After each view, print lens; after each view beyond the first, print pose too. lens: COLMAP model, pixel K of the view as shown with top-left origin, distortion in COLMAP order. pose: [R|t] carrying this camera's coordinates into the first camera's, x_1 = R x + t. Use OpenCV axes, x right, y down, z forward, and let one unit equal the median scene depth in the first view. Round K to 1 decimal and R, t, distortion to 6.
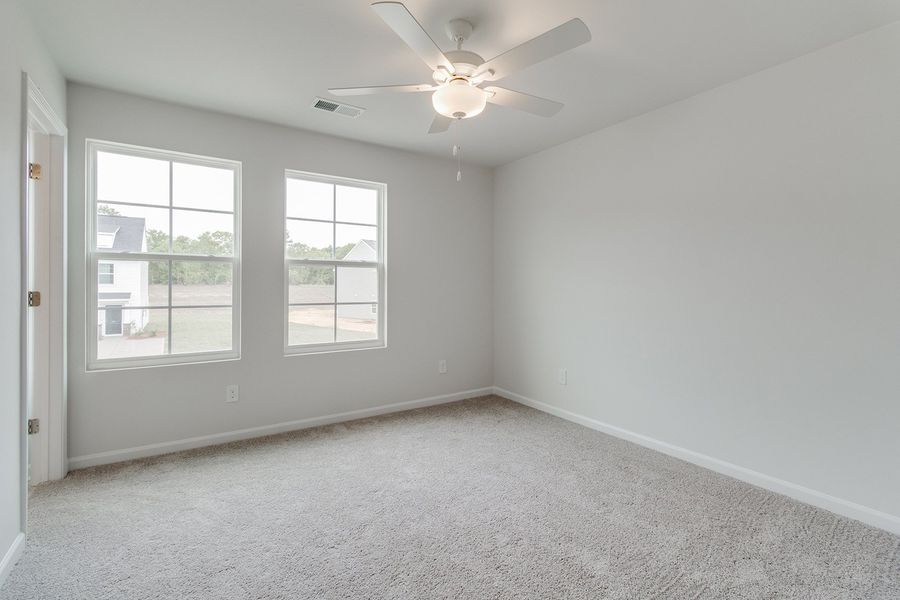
lens RADIAL K [[395.3, 0, 447.4], [0, 395.3, 286.2], [0, 0, 1]] dist [-0.029142, 0.000174]
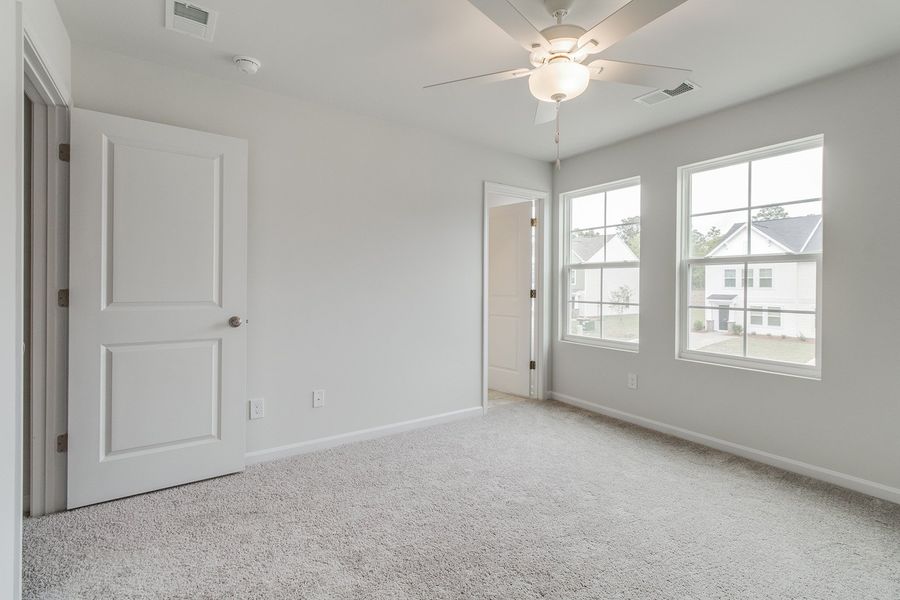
lens RADIAL K [[424.1, 0, 456.1], [0, 424.1, 285.4], [0, 0, 1]] dist [0.002396, 0.000381]
pose [[0.024888, -0.001173, -0.999690, 0.678460], [-0.009335, 0.999955, -0.001406, 0.001811], [0.999647, 0.009367, 0.024876, 0.454259]]
